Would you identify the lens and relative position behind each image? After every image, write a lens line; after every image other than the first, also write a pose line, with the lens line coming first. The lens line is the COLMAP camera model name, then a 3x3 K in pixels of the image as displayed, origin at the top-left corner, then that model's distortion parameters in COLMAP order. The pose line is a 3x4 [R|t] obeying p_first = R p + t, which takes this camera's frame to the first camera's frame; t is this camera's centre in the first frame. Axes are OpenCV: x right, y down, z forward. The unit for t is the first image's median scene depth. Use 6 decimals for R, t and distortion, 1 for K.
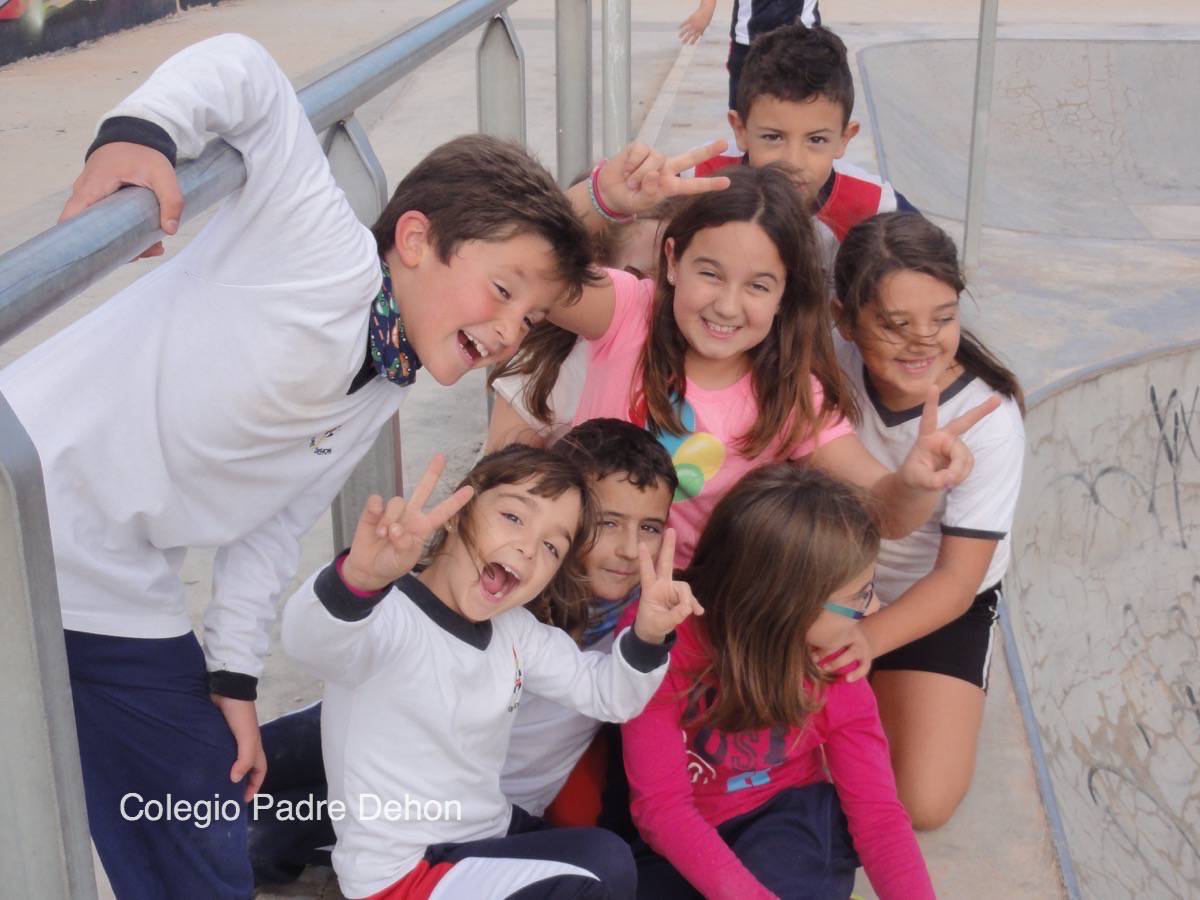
lens RADIAL K [[1708.0, 0, 607.1], [0, 1708.0, 454.1], [0, 0, 1]] dist [0.005522, 0.038170]
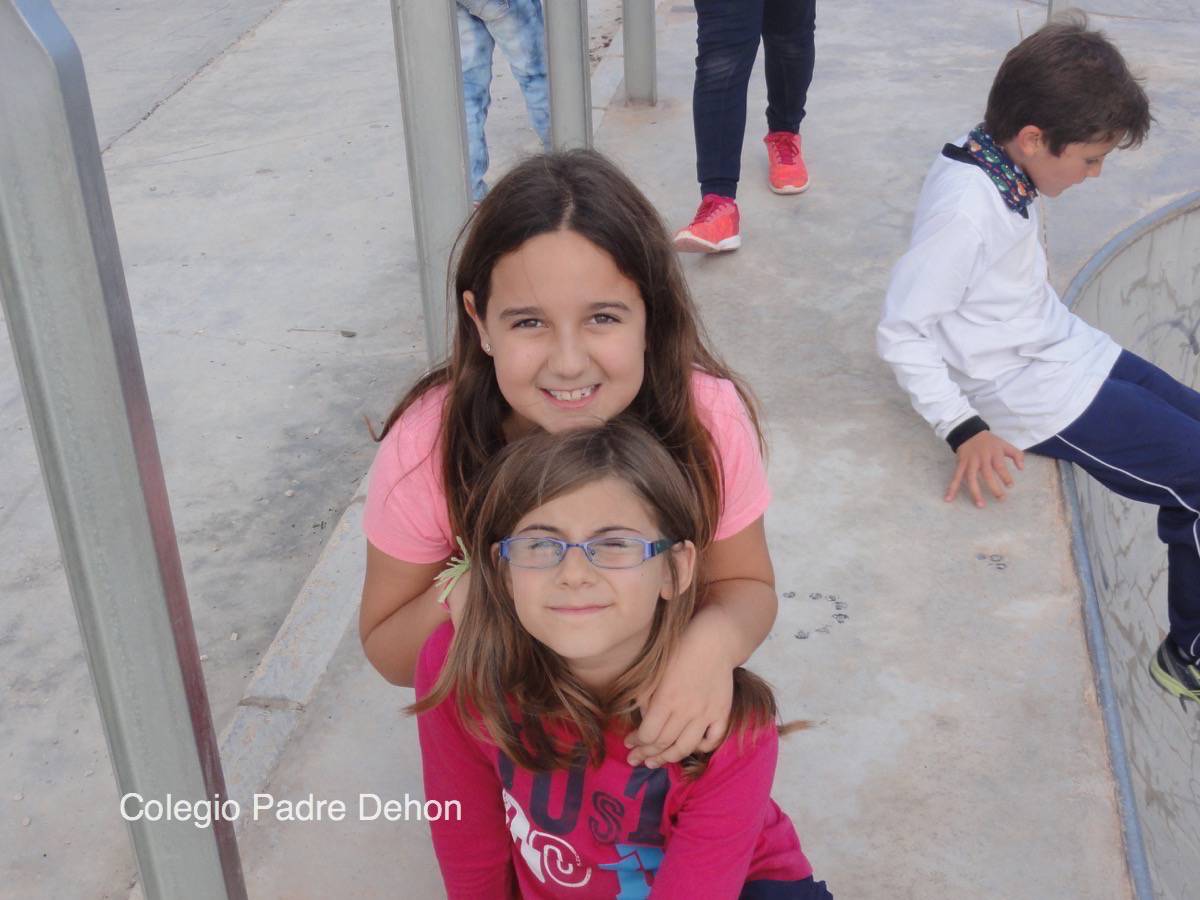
lens RADIAL K [[1626.1, 0, 609.4], [0, 1626.1, 450.7], [0, 0, 1]] dist [-0.019337, -0.000753]
pose [[0.998348, -0.008728, -0.056783, 0.039249], [0.016742, 0.989693, 0.142225, -0.041898], [0.054957, -0.142941, 0.988204, 0.175655]]
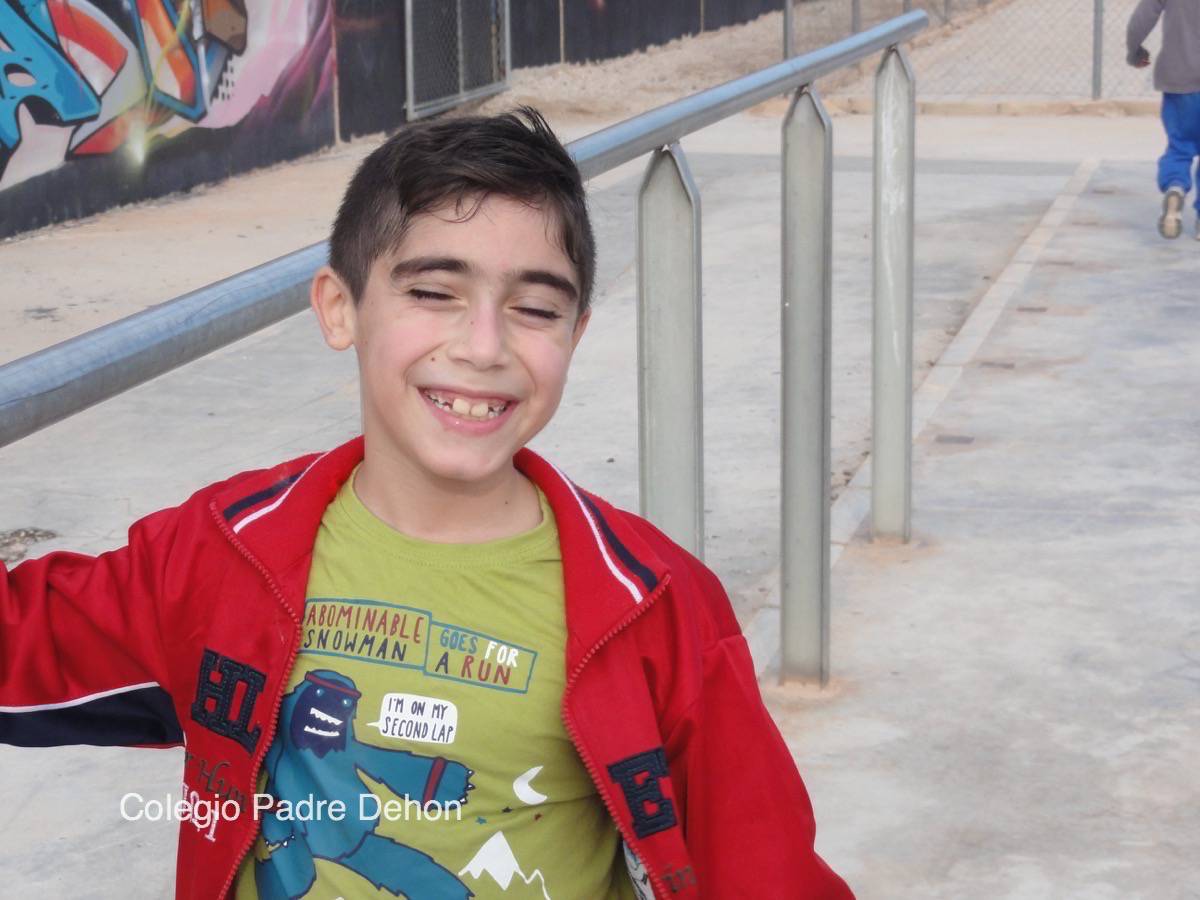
lens RADIAL K [[2672.8, 0, 600.0], [0, 2672.8, 450.0], [0, 0, 1]] dist [-0.031956, 0.238697]
pose [[0.988916, 0.021965, -0.146842, 0.053182], [-0.042241, 0.989749, -0.136425, 0.024796], [0.142340, 0.141115, 0.979707, -0.093971]]
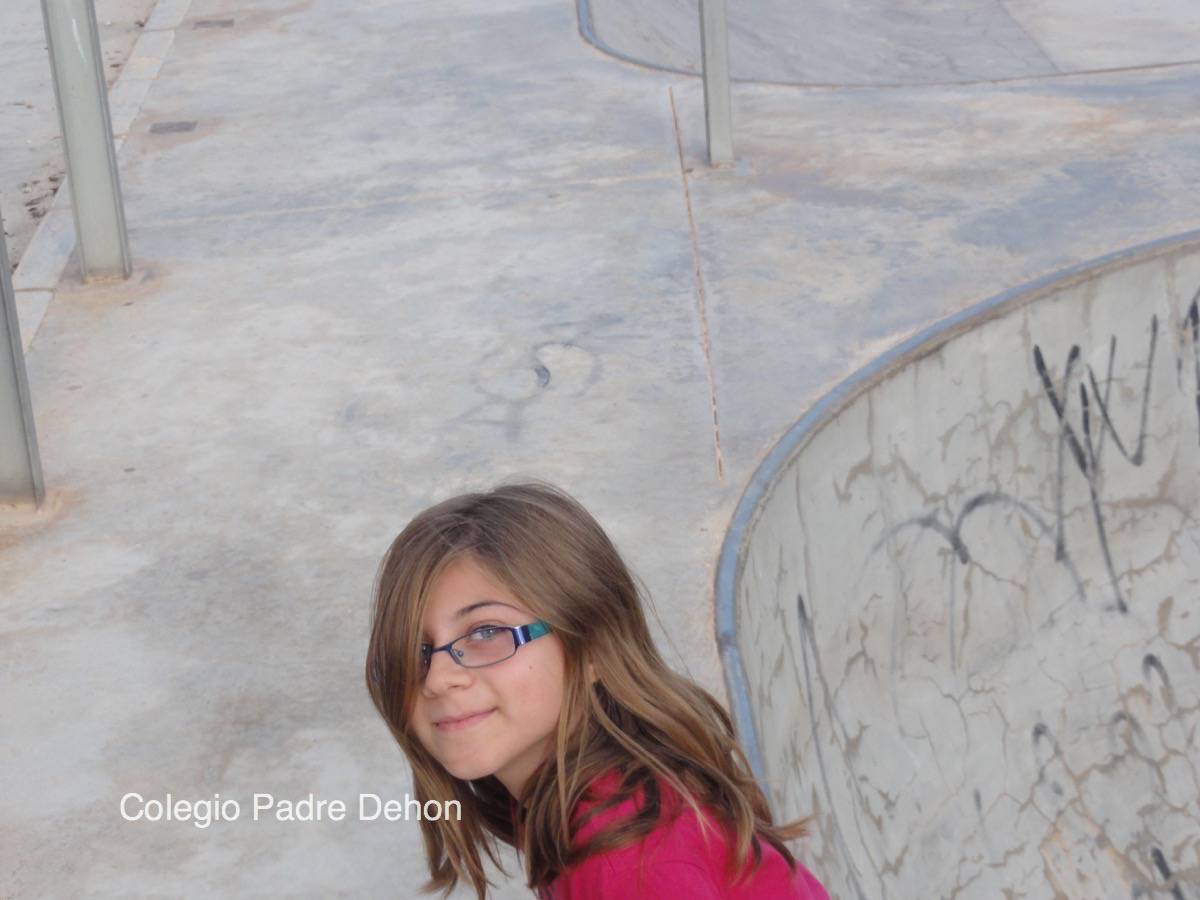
lens RADIAL K [[2672.8, 0, 600.0], [0, 2672.8, 450.0], [0, 0, 1]] dist [-0.031956, 0.238697]
pose [[0.986301, -0.118287, 0.114976, 0.064685], [0.117172, 0.992976, 0.016427, -0.036947], [-0.116112, -0.002730, 0.993232, 0.118513]]
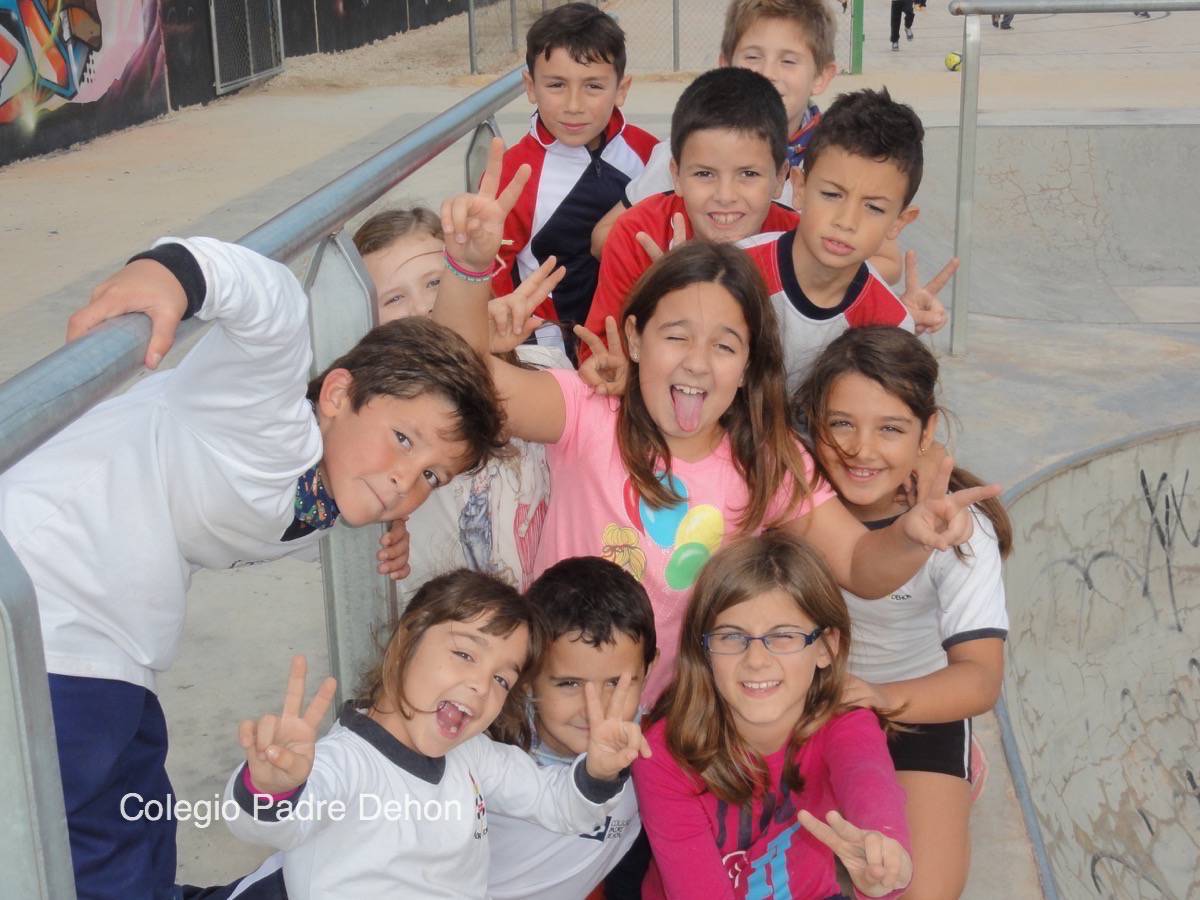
lens RADIAL K [[1708.0, 0, 607.1], [0, 1708.0, 454.1], [0, 0, 1]] dist [0.005522, 0.038170]
pose [[0.999833, -0.017743, 0.004420, 0.000322], [0.017942, 0.998590, -0.049957, -0.004678], [-0.003527, 0.050028, 0.998742, -0.002226]]
